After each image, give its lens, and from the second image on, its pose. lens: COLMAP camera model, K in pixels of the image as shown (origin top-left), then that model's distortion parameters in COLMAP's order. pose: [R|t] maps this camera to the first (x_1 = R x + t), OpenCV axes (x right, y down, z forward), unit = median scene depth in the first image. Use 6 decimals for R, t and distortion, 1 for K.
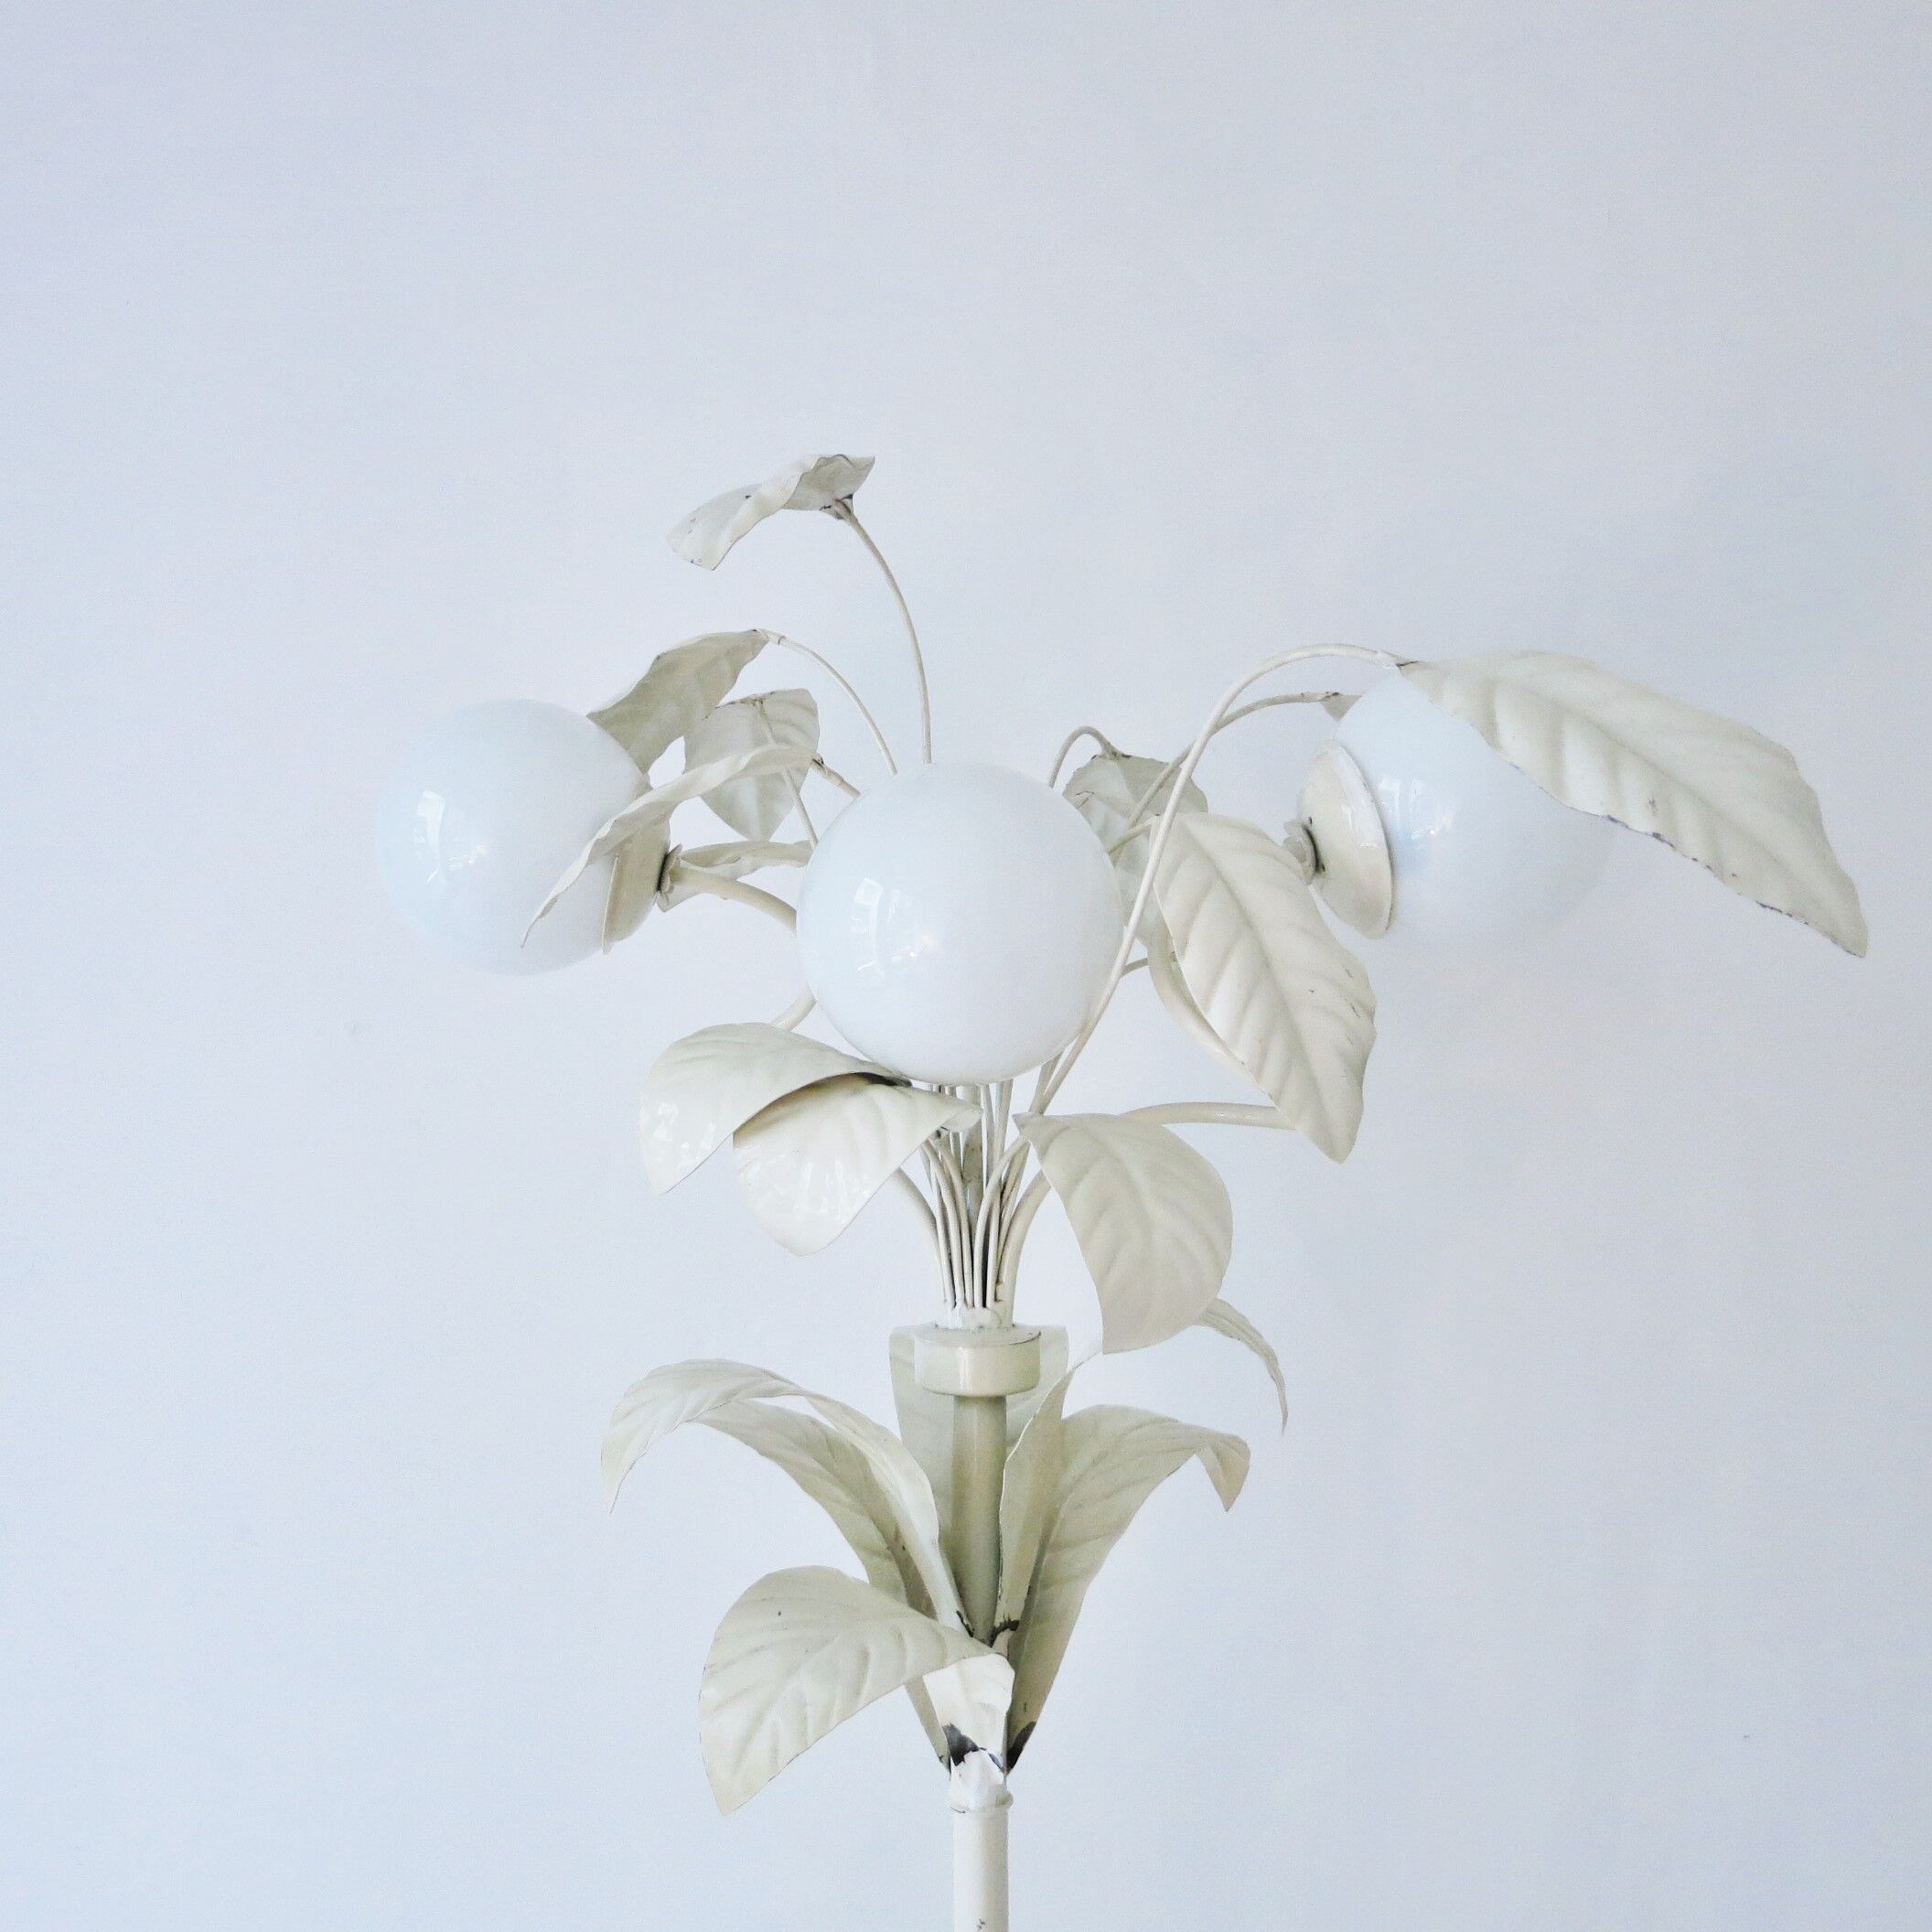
lens RADIAL K [[1915.6, 0, 966.0], [0, 1915.6, 966.0], [0, 0, 1]] dist [-0.022530, -0.000990]
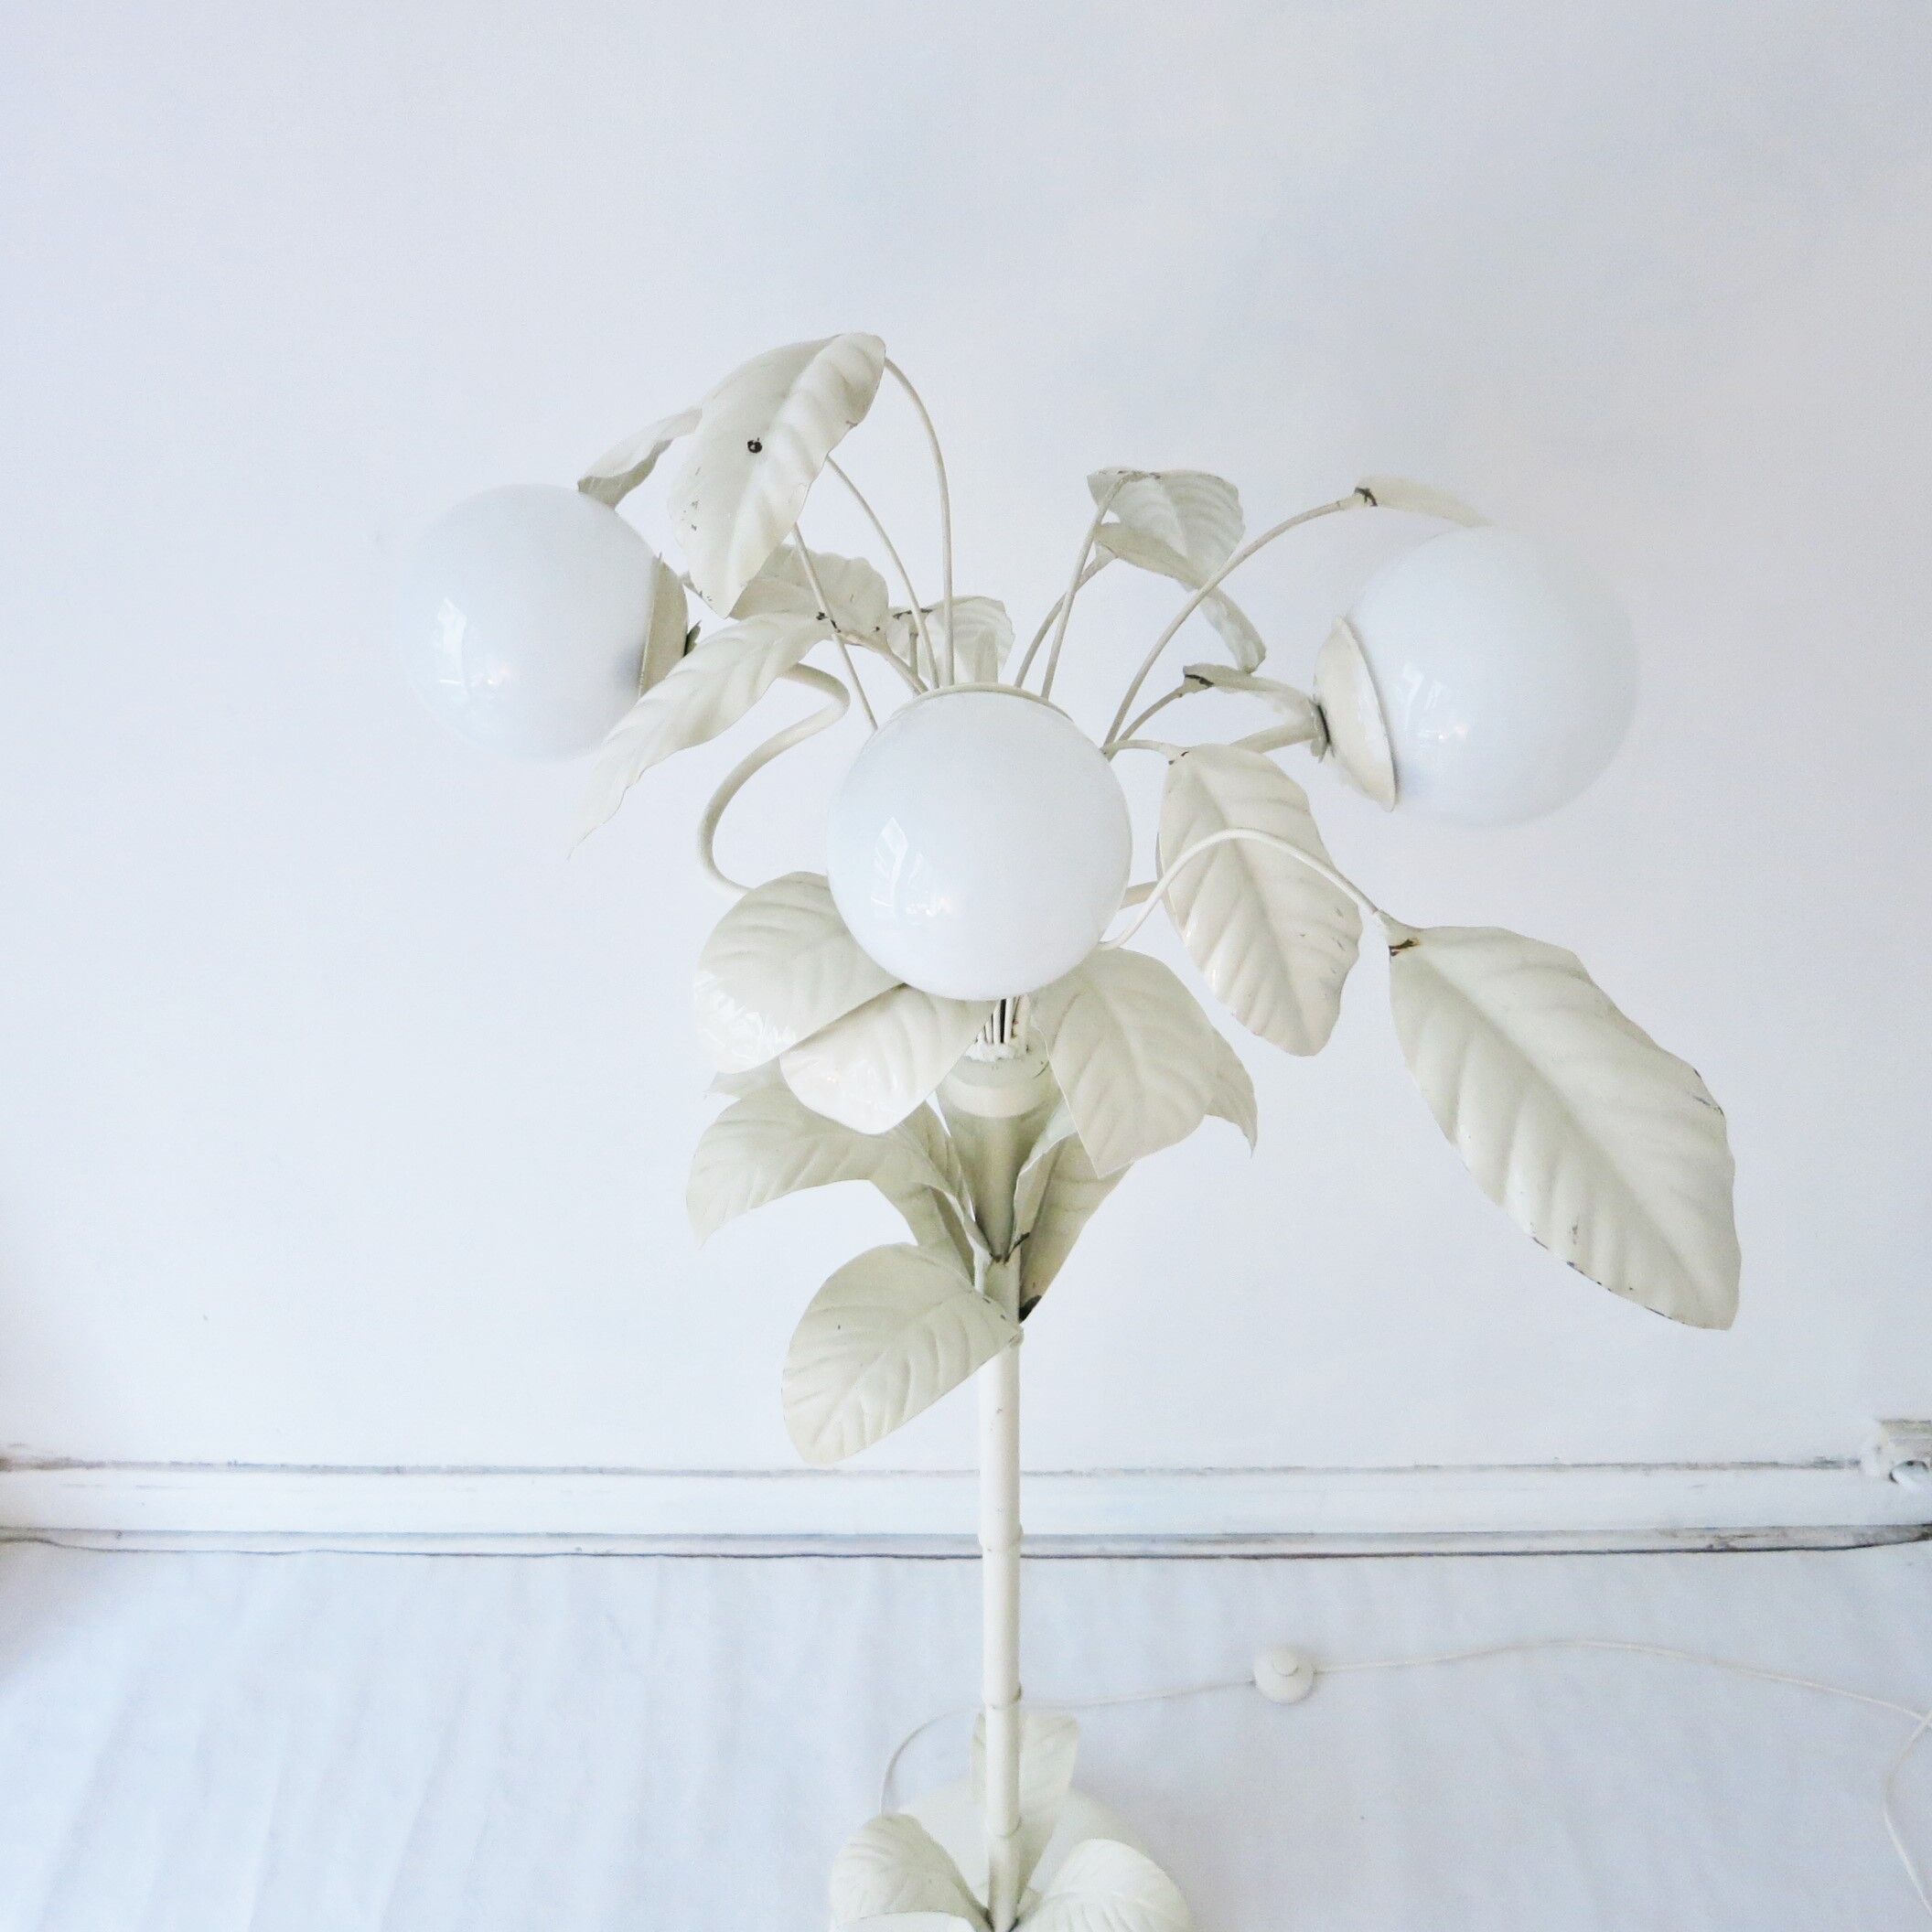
lens RADIAL K [[1915.6, 0, 966.0], [0, 1915.6, 966.0], [0, 0, 1]] dist [-0.022530, -0.000990]
pose [[0.999878, 0.002015, -0.015499, 0.006186], [0.007123, 0.823931, 0.566646, -0.572655], [0.013912, -0.566687, 0.823816, 0.088307]]
